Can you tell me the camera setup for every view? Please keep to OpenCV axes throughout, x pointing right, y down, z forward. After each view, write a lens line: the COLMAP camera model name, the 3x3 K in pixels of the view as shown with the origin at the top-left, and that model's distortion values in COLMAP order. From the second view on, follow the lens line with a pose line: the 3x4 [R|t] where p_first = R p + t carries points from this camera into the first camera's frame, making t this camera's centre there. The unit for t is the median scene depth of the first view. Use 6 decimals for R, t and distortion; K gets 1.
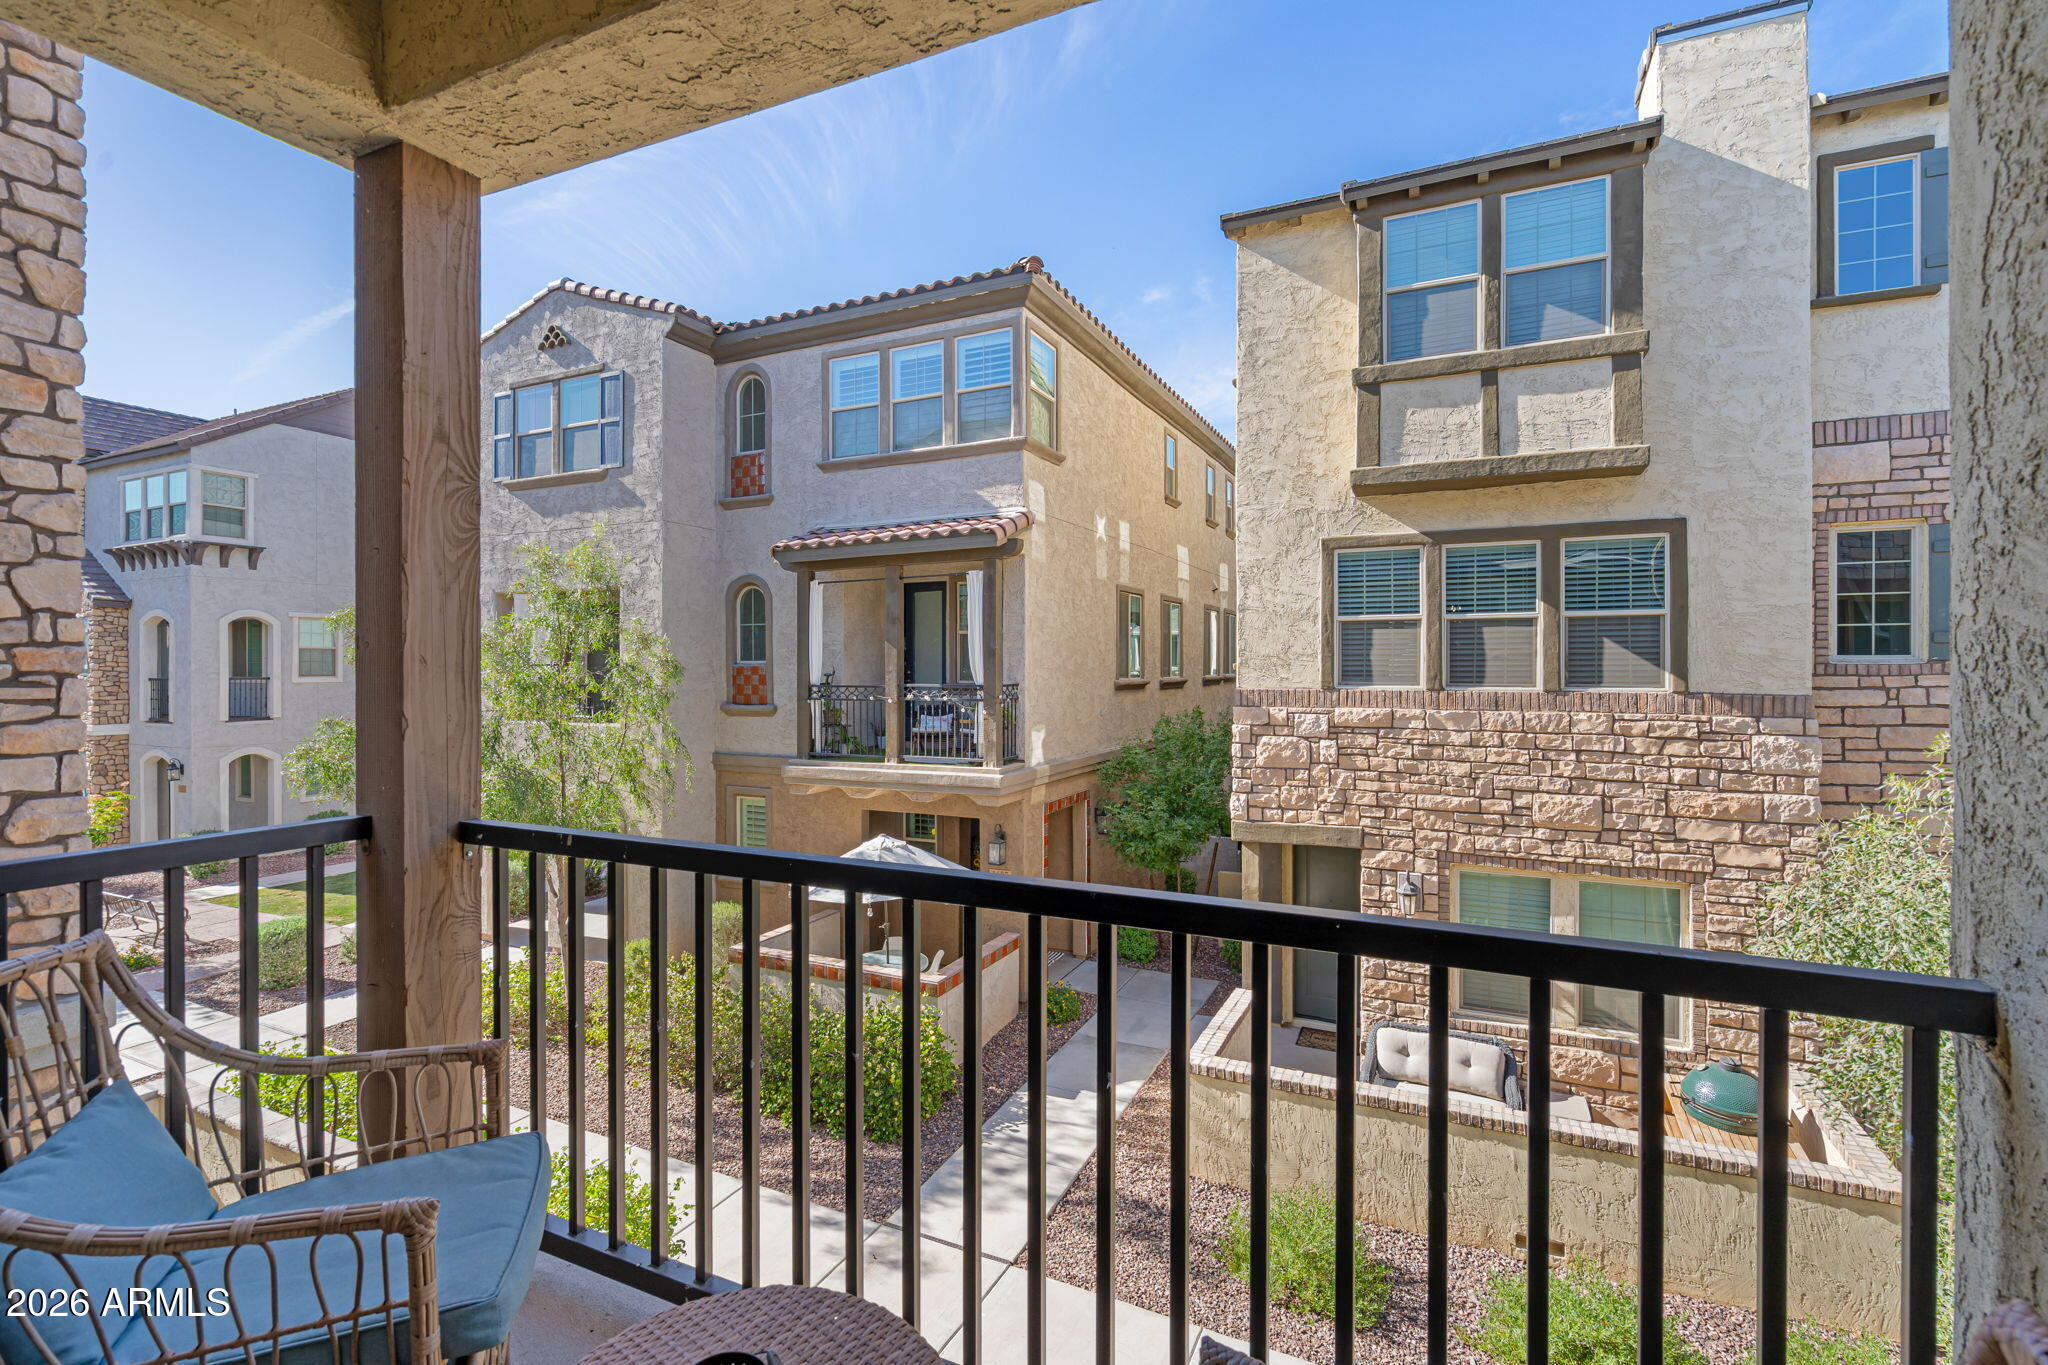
lens RADIAL K [[921.2, 0, 1024.0], [0, 921.2, 682.5], [0, 0, 1]] dist [-0.004044, 0.003585]
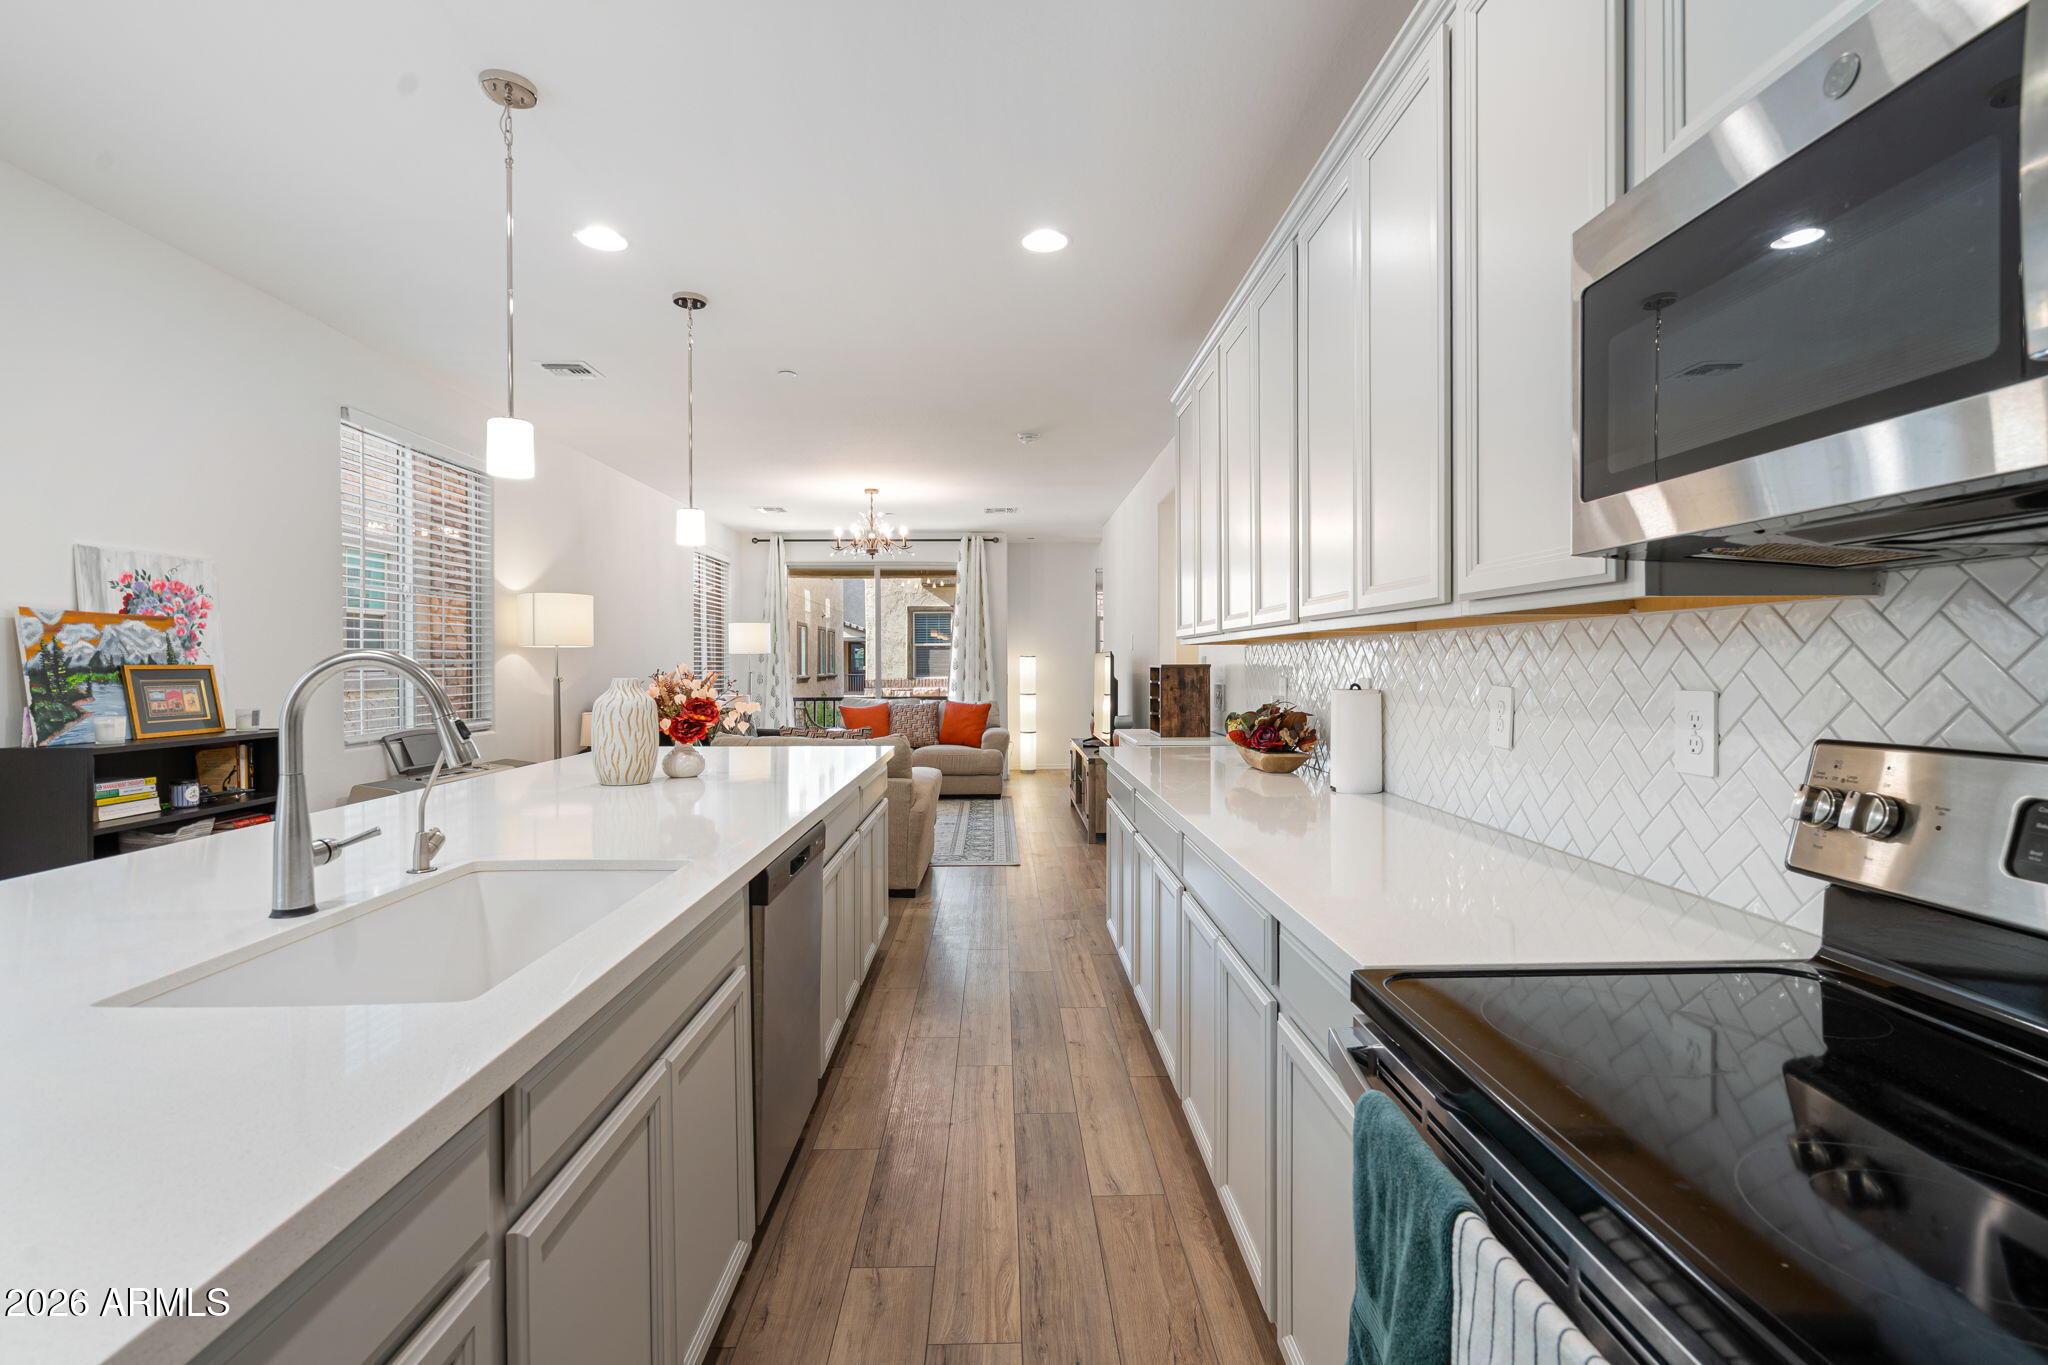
lens RADIAL K [[921.2, 0, 1024.0], [0, 921.2, 682.5], [0, 0, 1]] dist [-0.004044, 0.003585]
pose [[0.884370, -0.001030, 0.466784, -0.408908], [0.002770, 0.999992, -0.003041, 0.022499], [-0.466777, 0.003982, 0.884366, -0.947806]]
